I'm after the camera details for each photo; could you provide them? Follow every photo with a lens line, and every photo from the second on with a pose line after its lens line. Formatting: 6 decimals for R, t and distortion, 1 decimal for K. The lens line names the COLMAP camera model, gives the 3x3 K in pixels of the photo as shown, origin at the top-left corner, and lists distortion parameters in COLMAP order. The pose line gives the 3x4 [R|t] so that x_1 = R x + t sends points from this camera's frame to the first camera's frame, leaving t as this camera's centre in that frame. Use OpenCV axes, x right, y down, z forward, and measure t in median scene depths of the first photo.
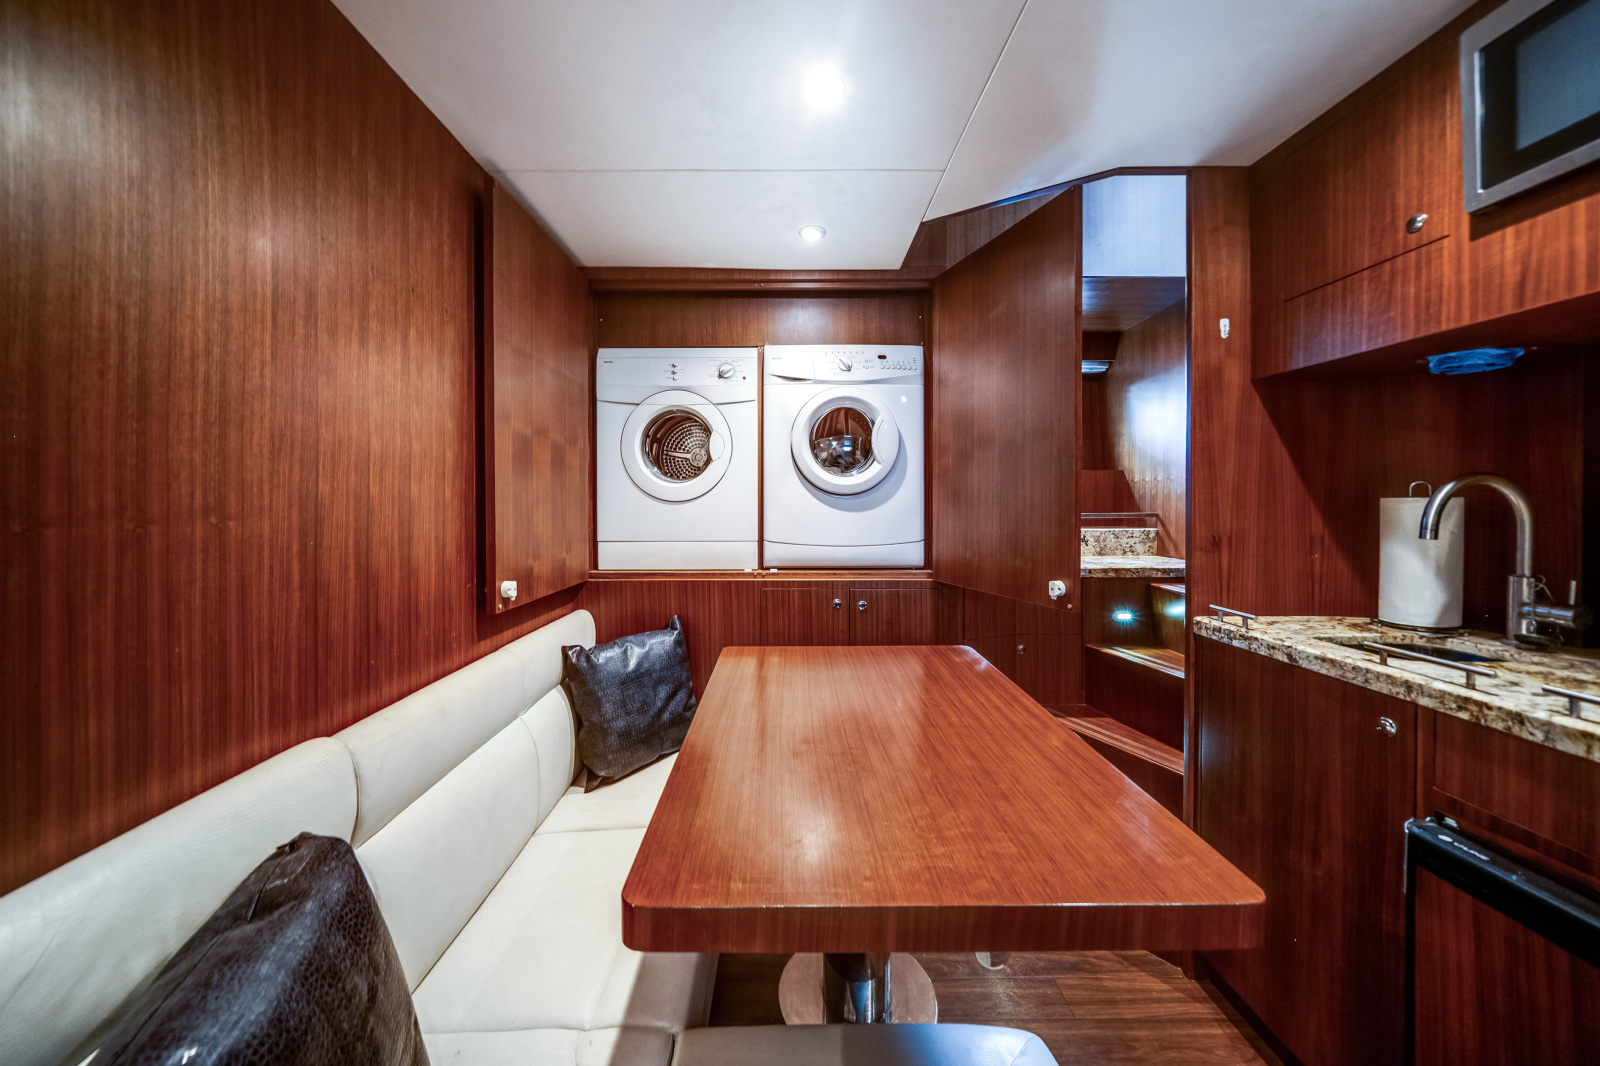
lens RADIAL K [[636.8, 0, 773.1], [0, 636.8, 508.1], [0, 0, 1]] dist [-0.010370, 0.000113]
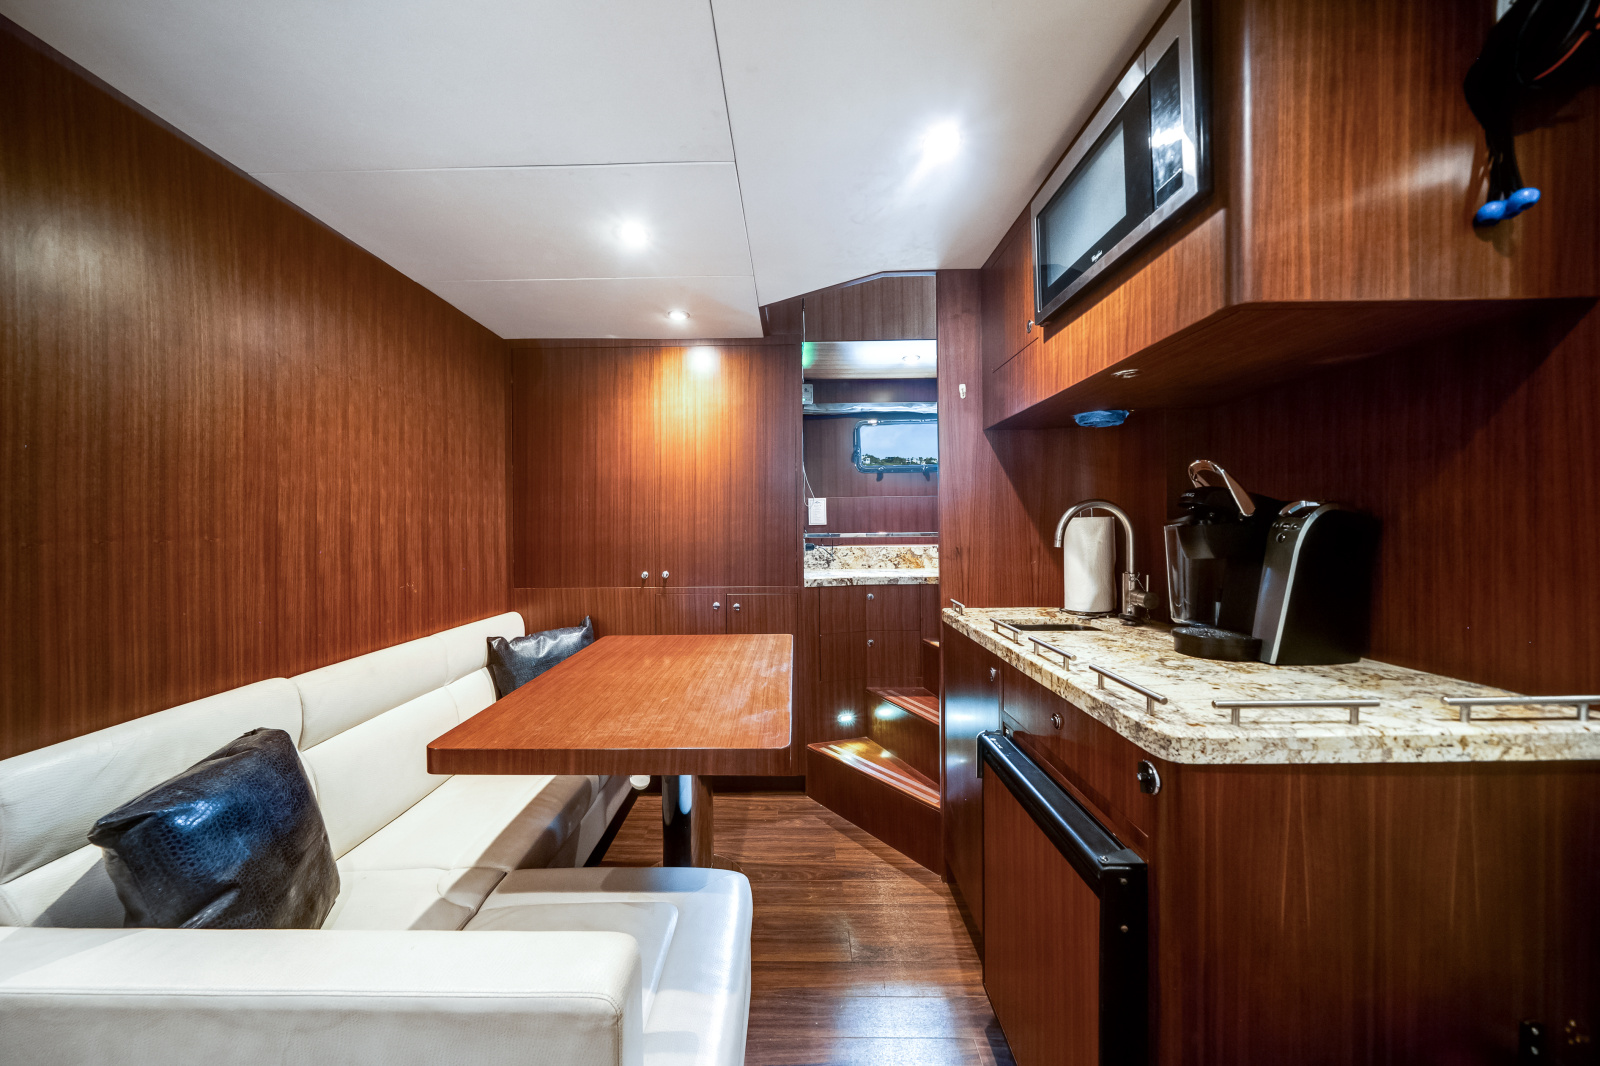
lens RADIAL K [[636.8, 0, 785.0], [0, 636.8, 532.0], [0, 0, 1]] dist [-0.010370, 0.000113]
pose [[0.999817, -0.008006, -0.017347, 0.598020], [0.008002, 0.999968, -0.000322, 0.015078], [0.017349, 0.000183, 0.999849, -0.569613]]
